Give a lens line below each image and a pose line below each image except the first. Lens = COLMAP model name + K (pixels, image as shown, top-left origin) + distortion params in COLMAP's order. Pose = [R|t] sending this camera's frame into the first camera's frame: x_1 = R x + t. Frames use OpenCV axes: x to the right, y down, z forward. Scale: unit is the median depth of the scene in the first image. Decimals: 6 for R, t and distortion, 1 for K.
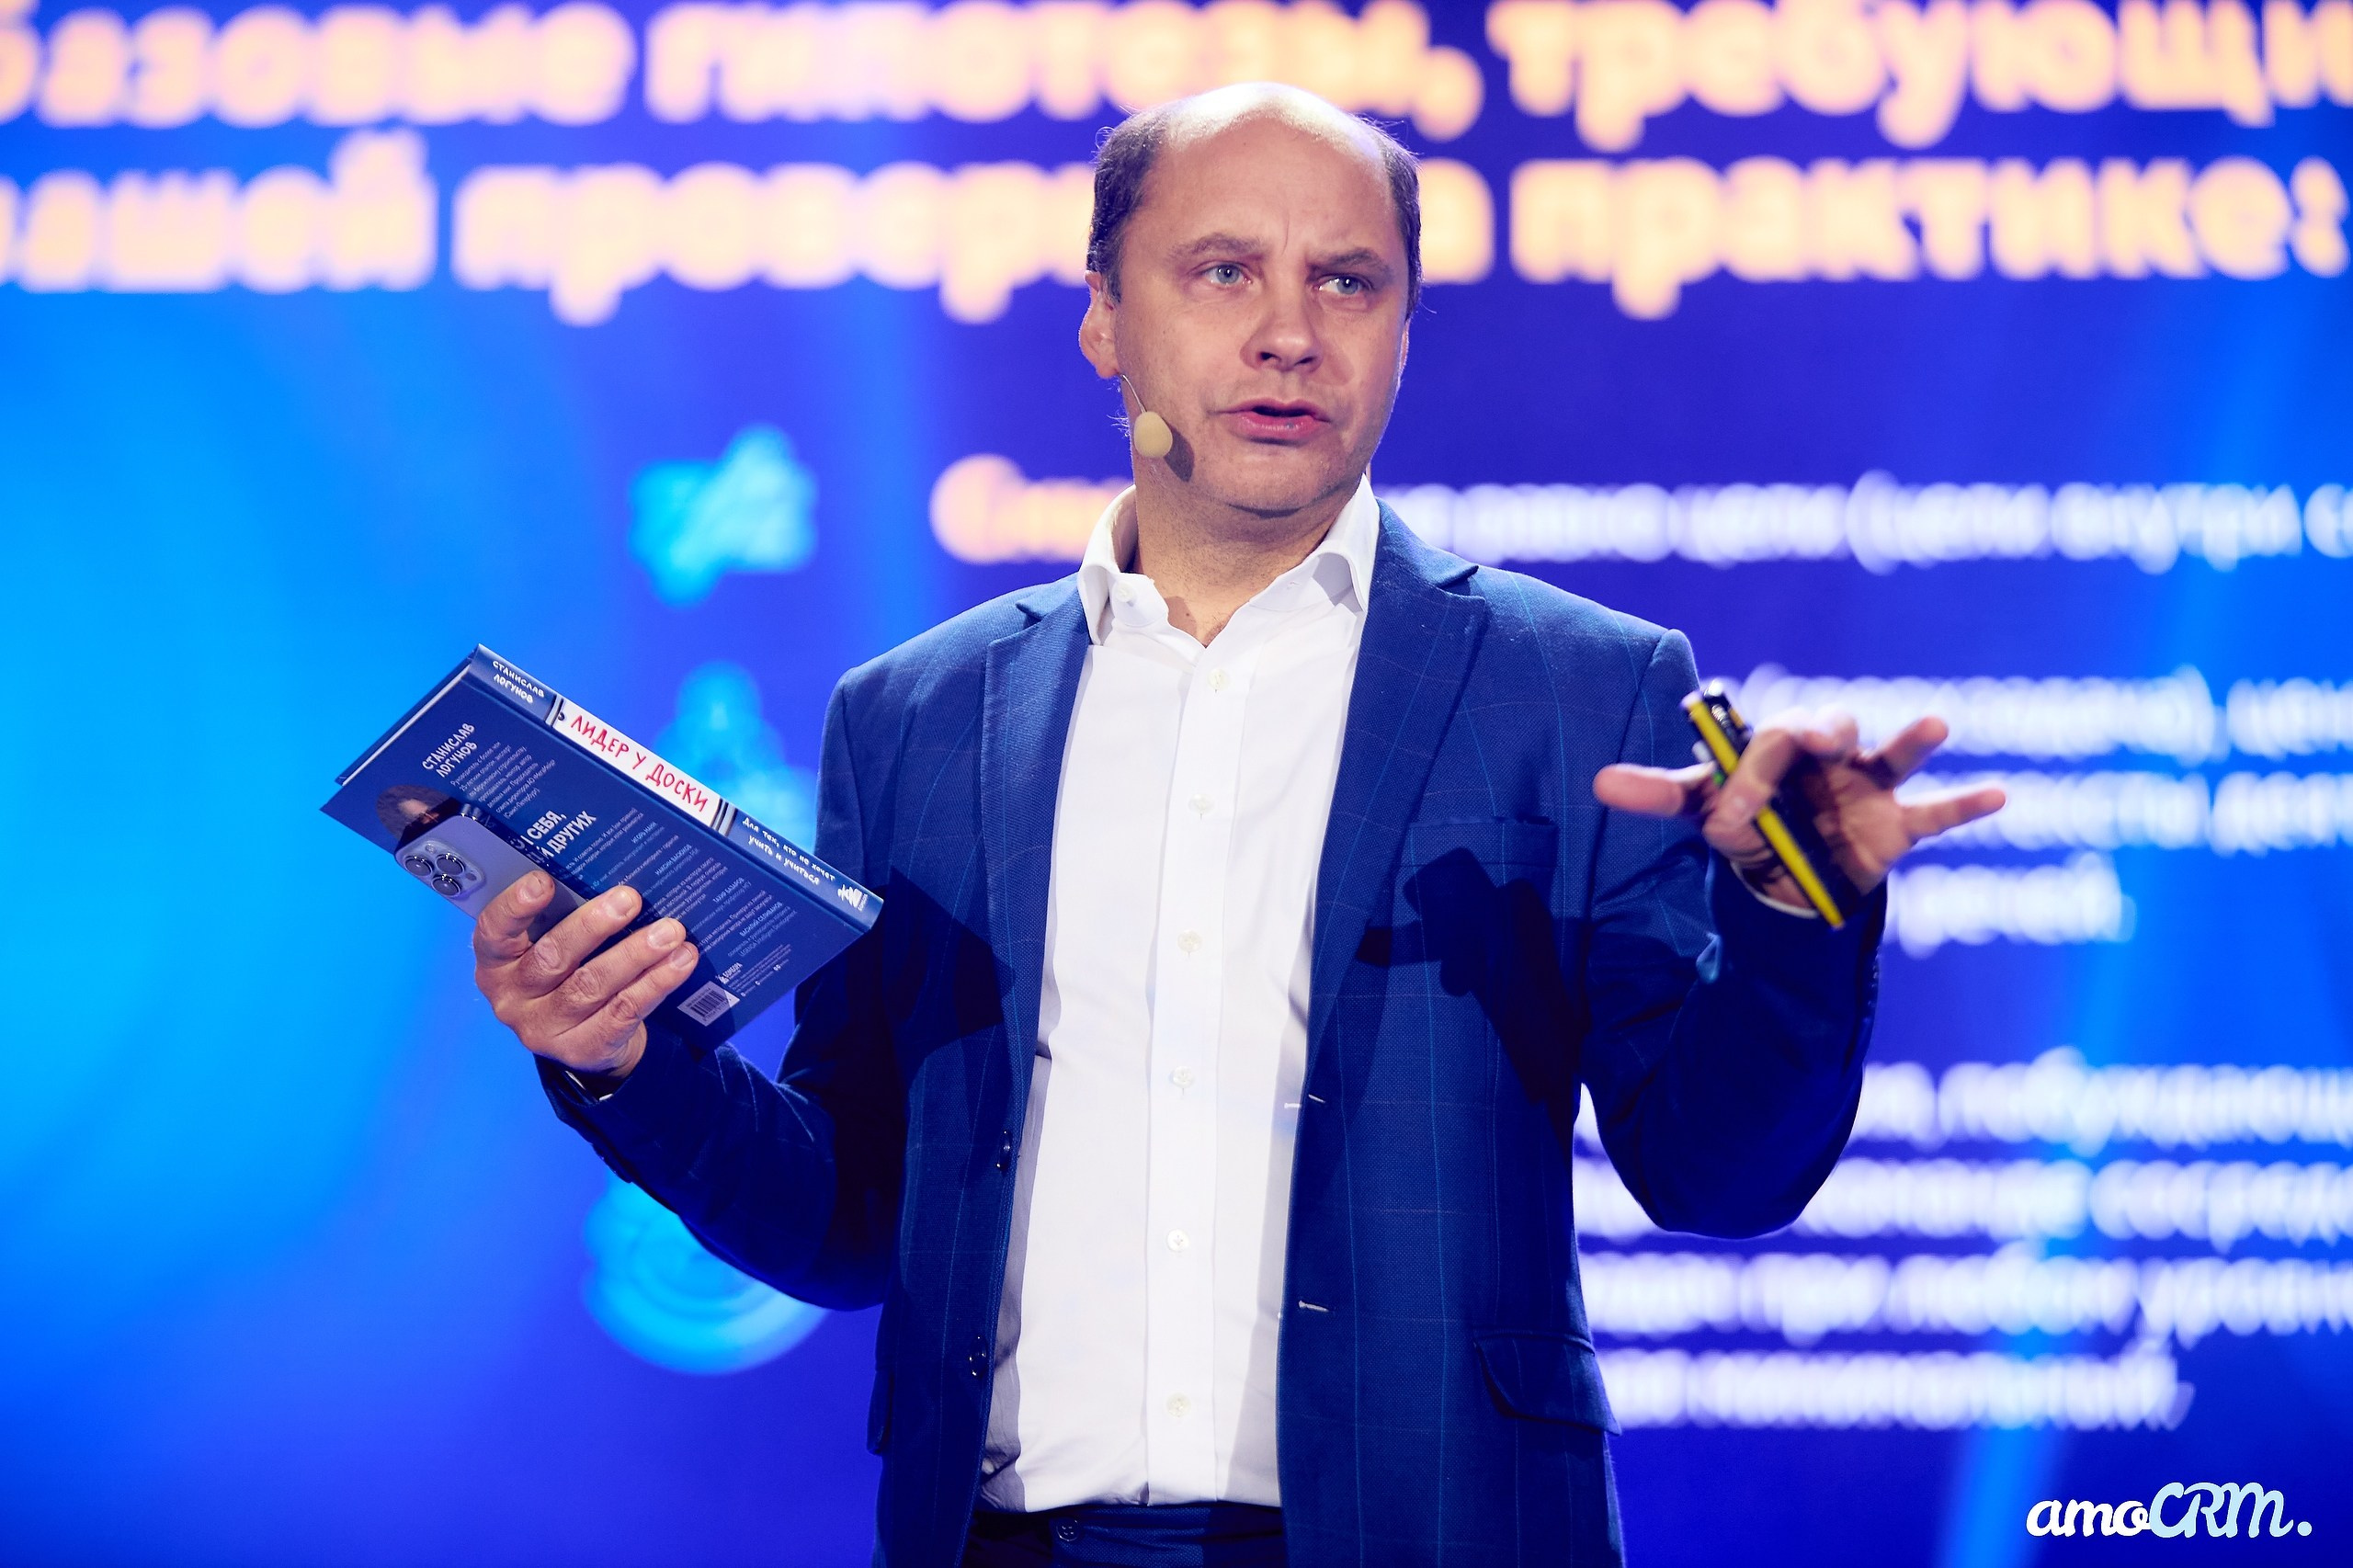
lens RADIAL K [[7259.5, 0, 1179.5], [0, 7259.5, 784.7], [0, 0, 1]] dist [0.102285, 0.000000]
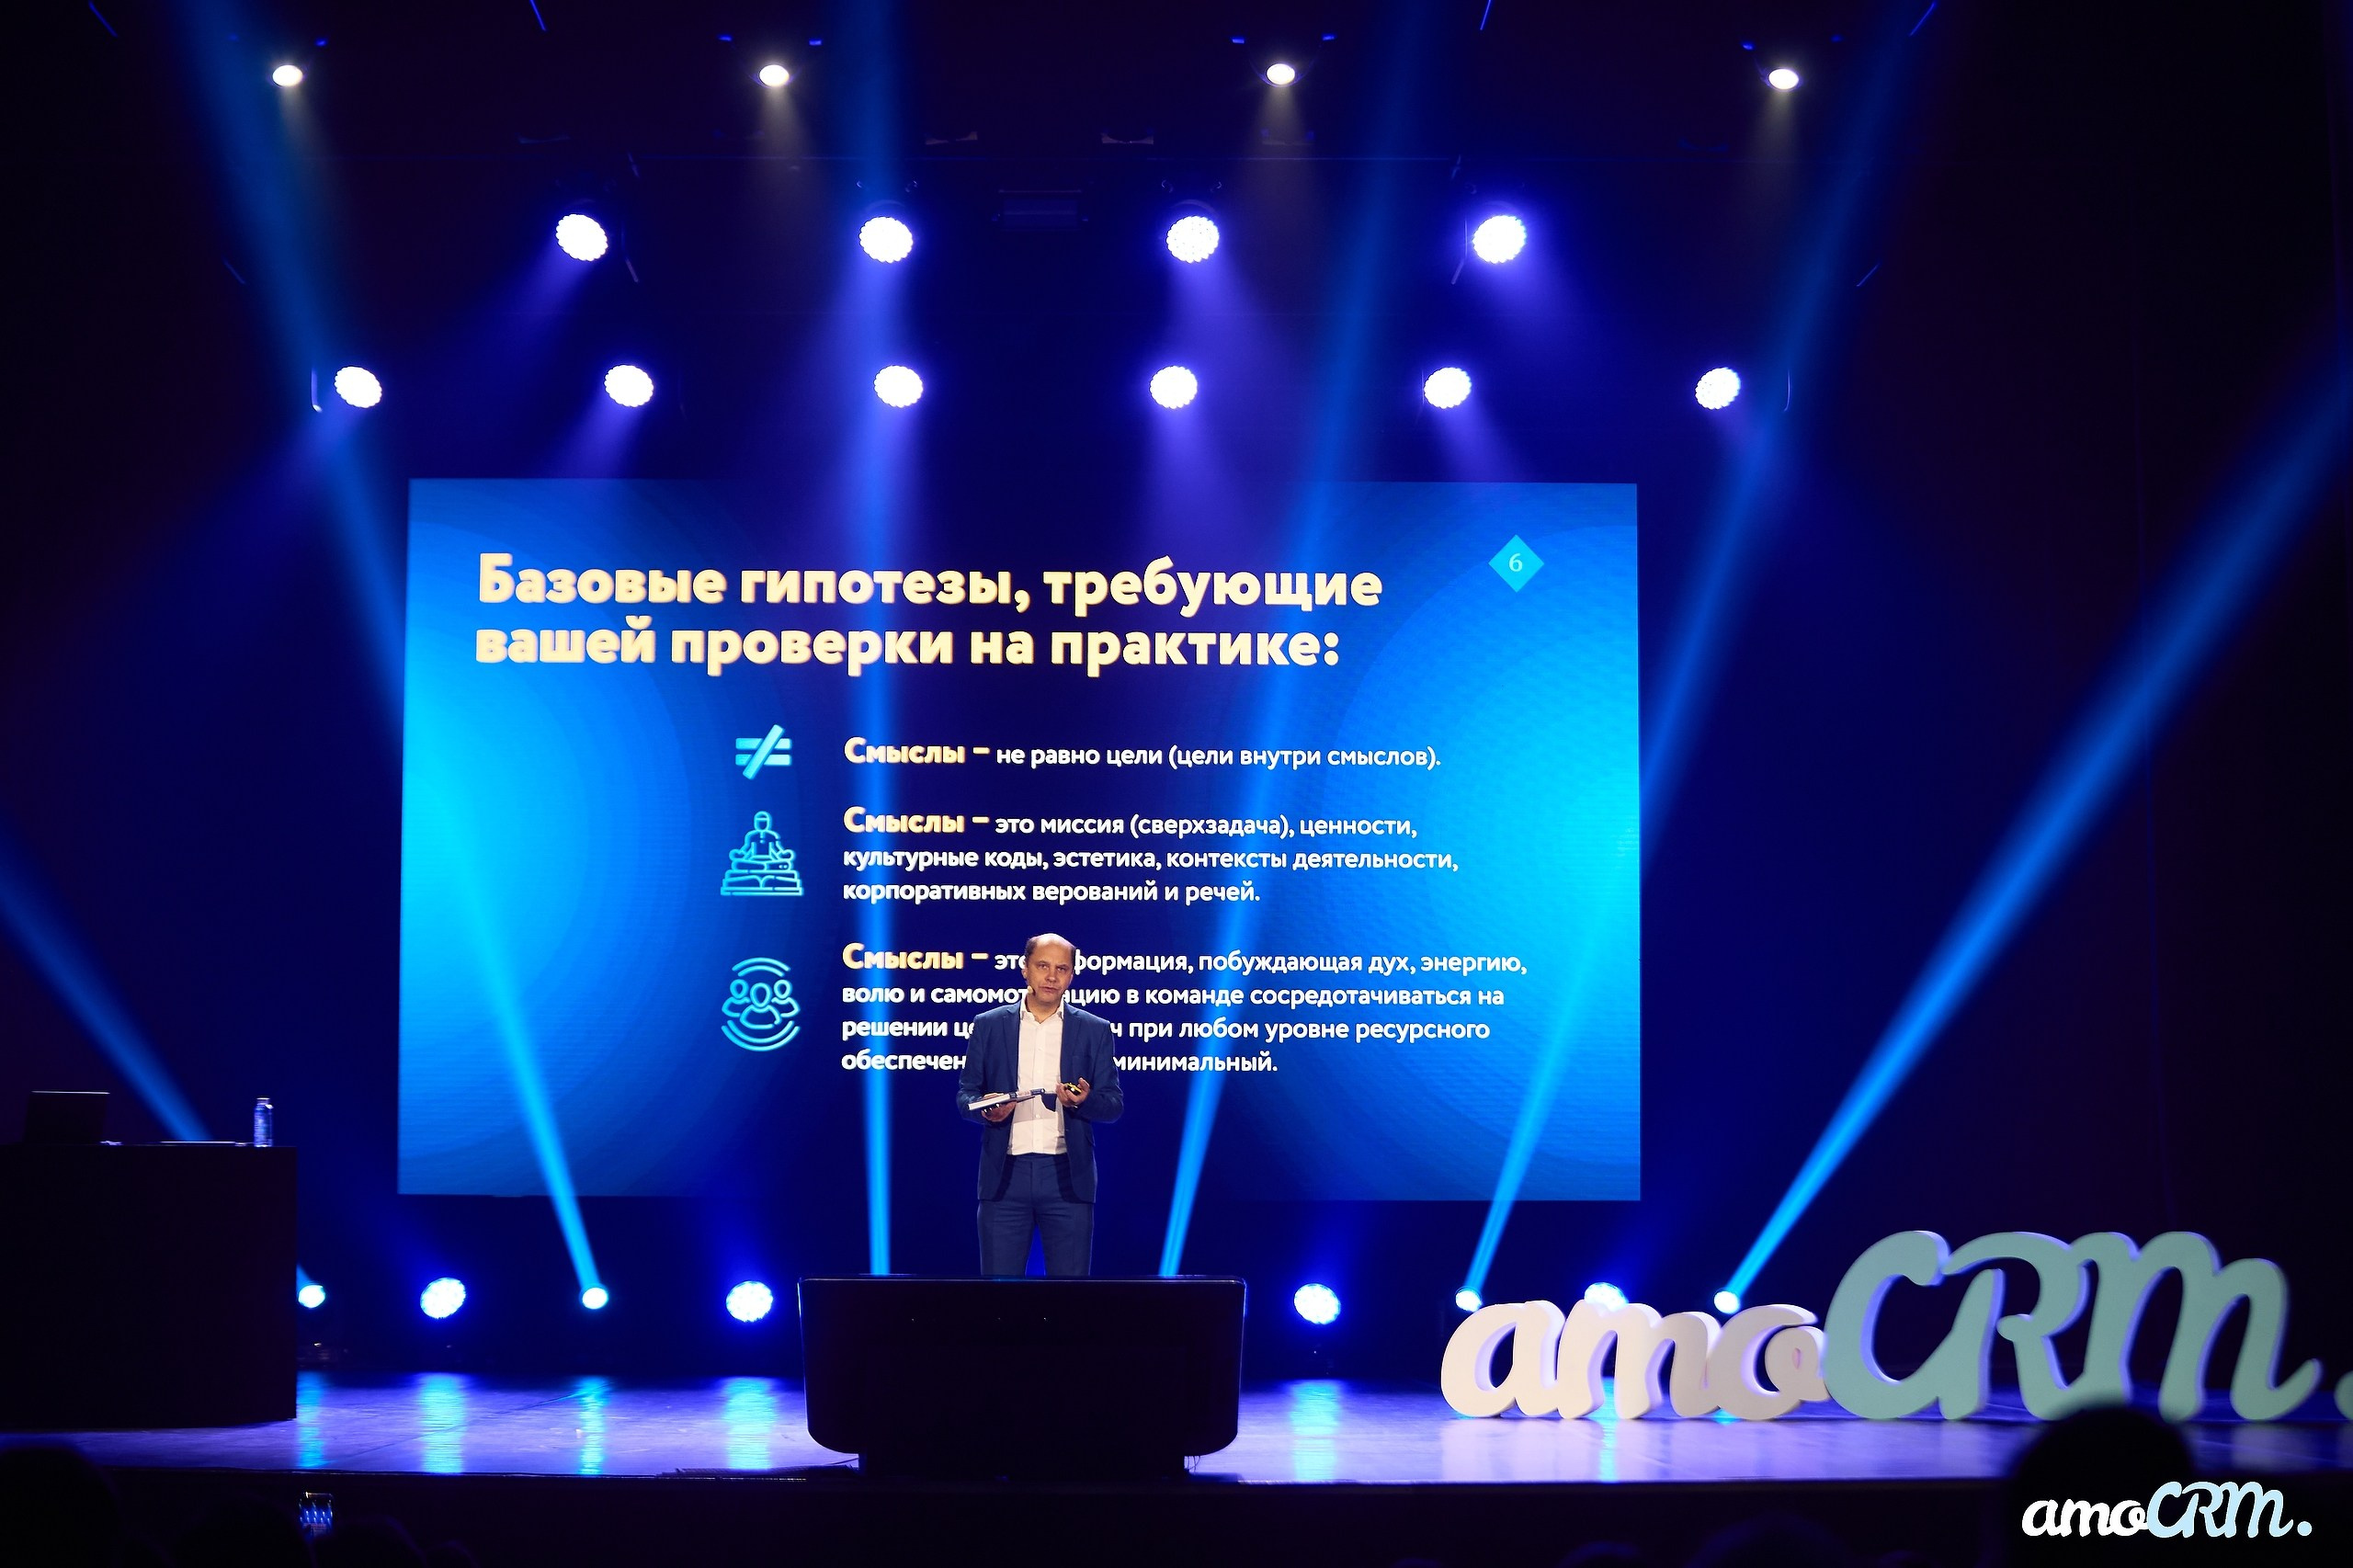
lens RADIAL K [[5714.0, 0, 1188.1], [0, 5714.0, 784.1], [0, 0, 1]] dist [-0.136589, 0.000000]
pose [[0.996289, 0.002283, 0.086045, -0.090426], [-0.007538, 0.998121, 0.060802, -0.161091], [-0.085745, -0.061225, 0.994434, -1.213970]]
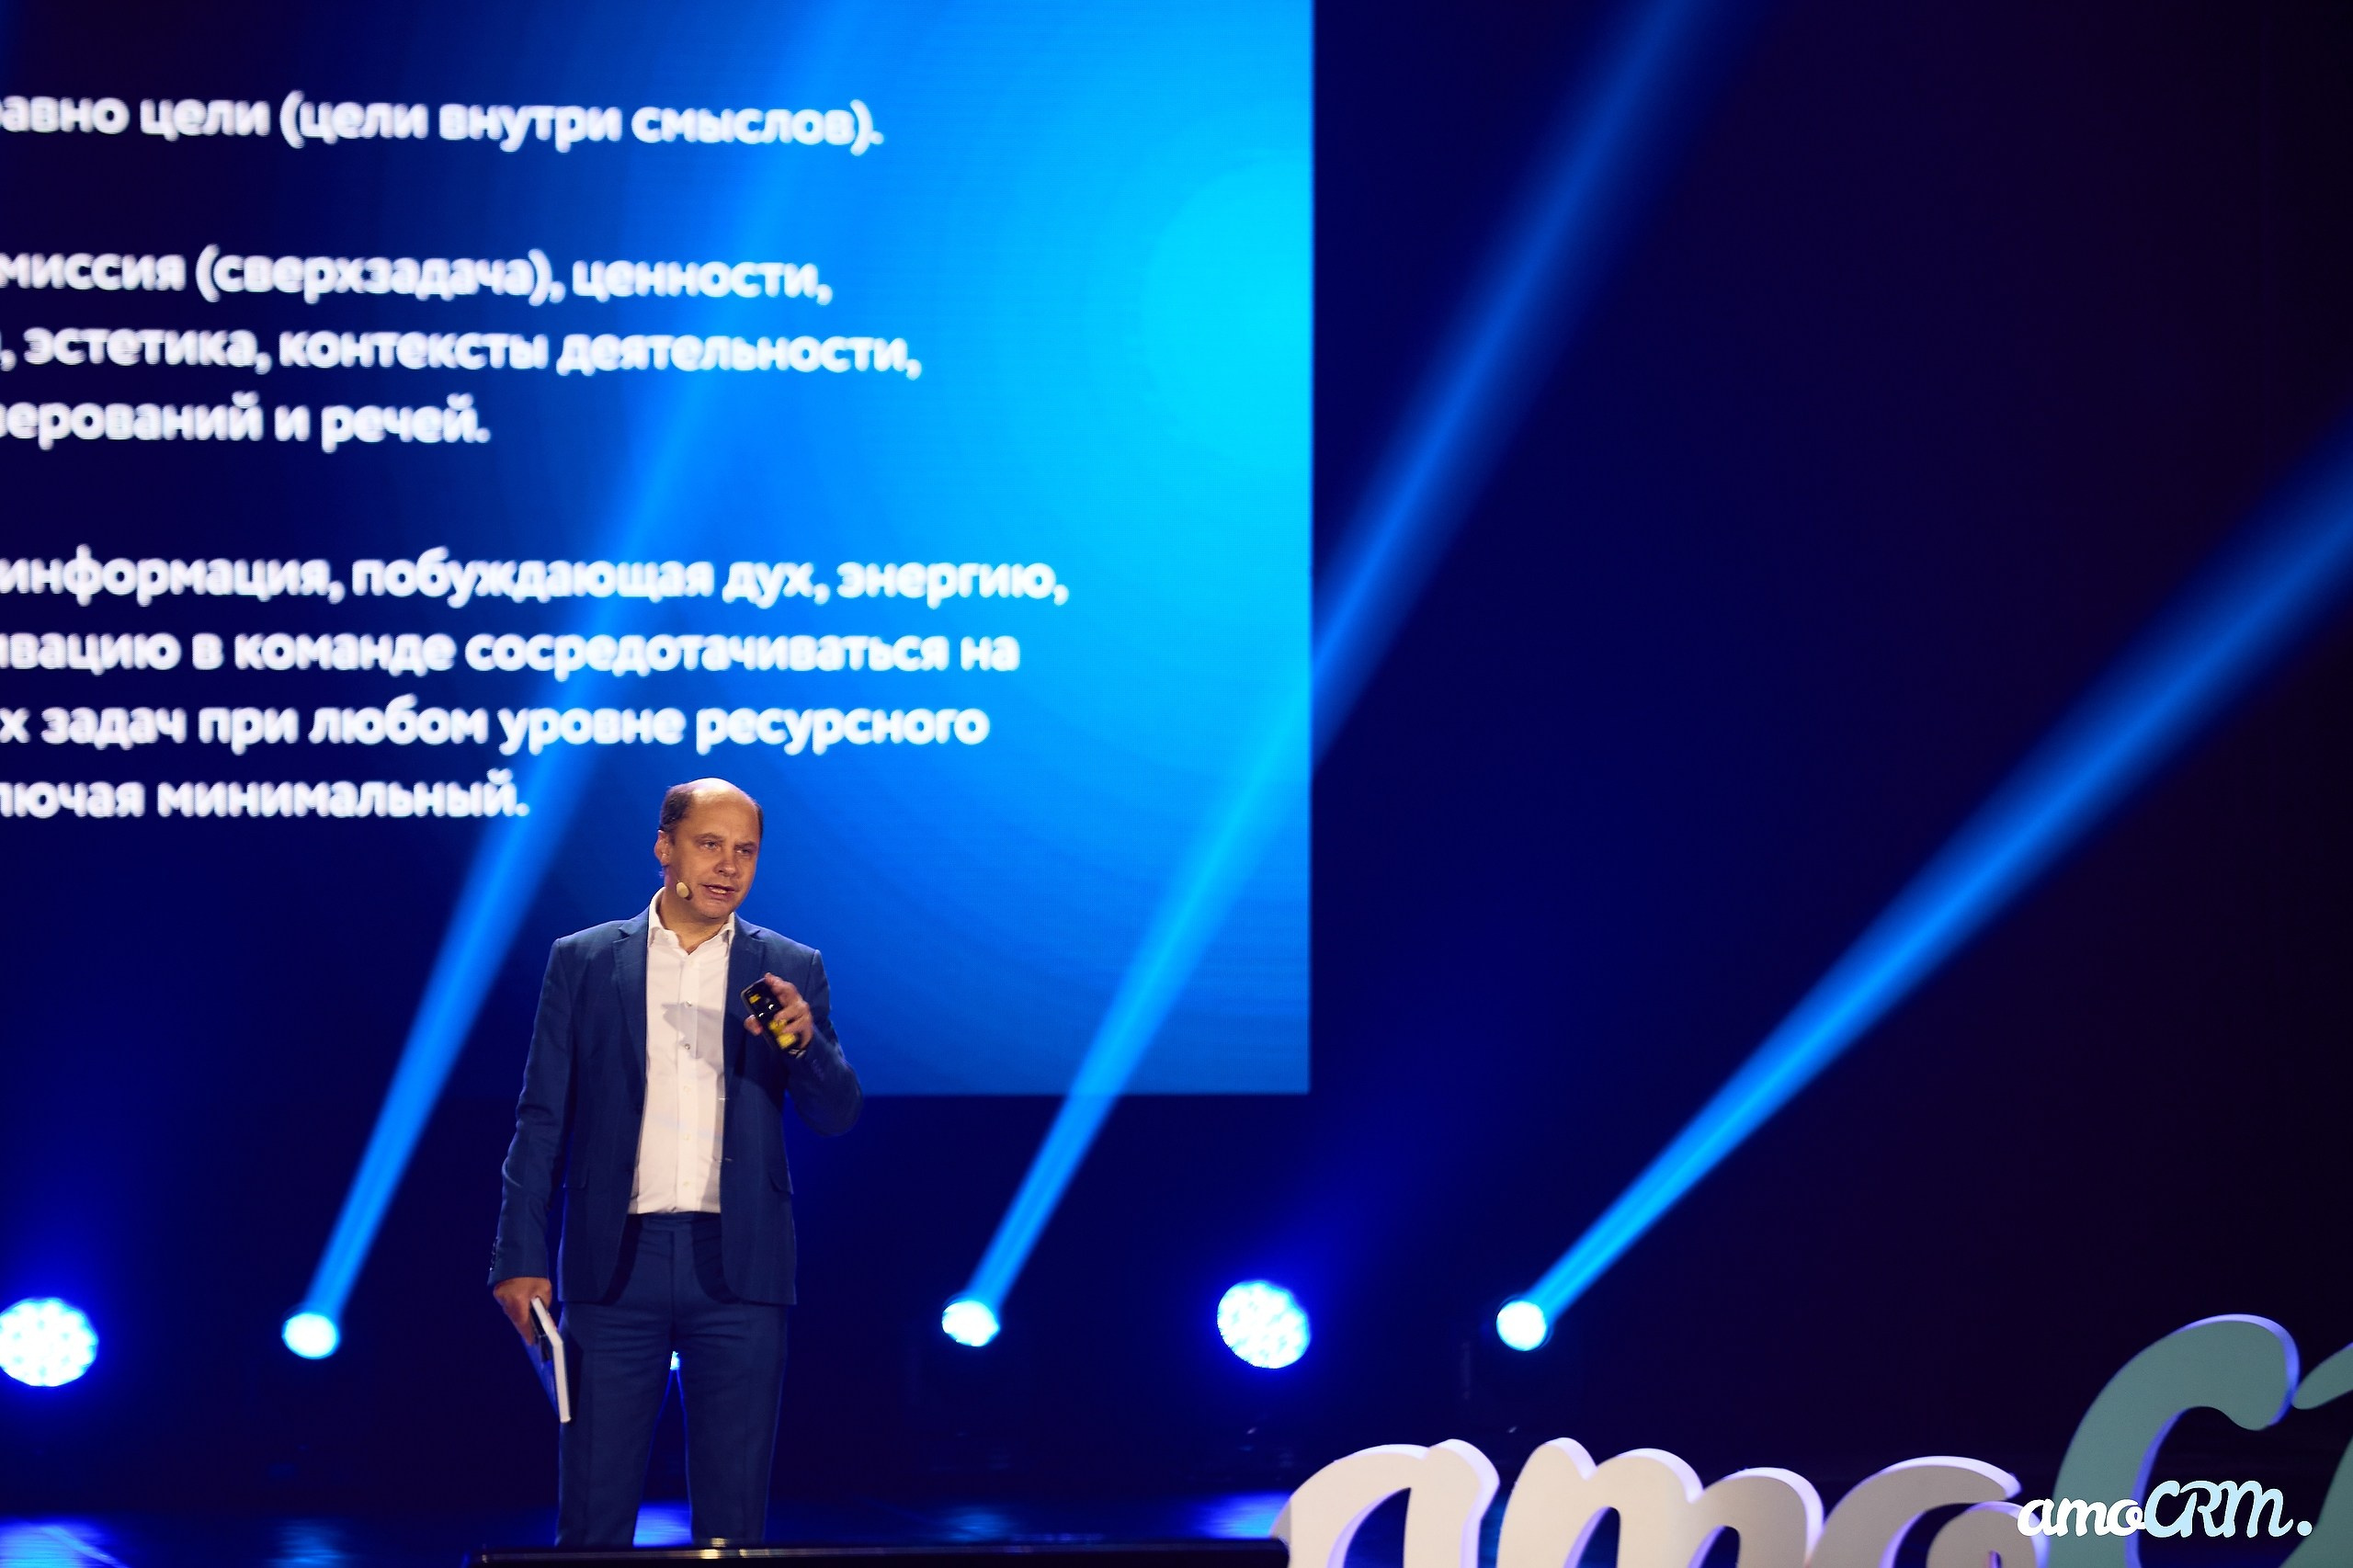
lens RADIAL K [[15774.4, 0, 1174.5], [0, 15774.4, 786.4], [0, 0, 1]] dist [2.436209, 0.000000]
pose [[0.965346, -0.009665, 0.260795, -0.485902], [-0.030633, 0.988210, 0.150011, -0.344911], [-0.259169, -0.152802, 0.953668, -1.724542]]
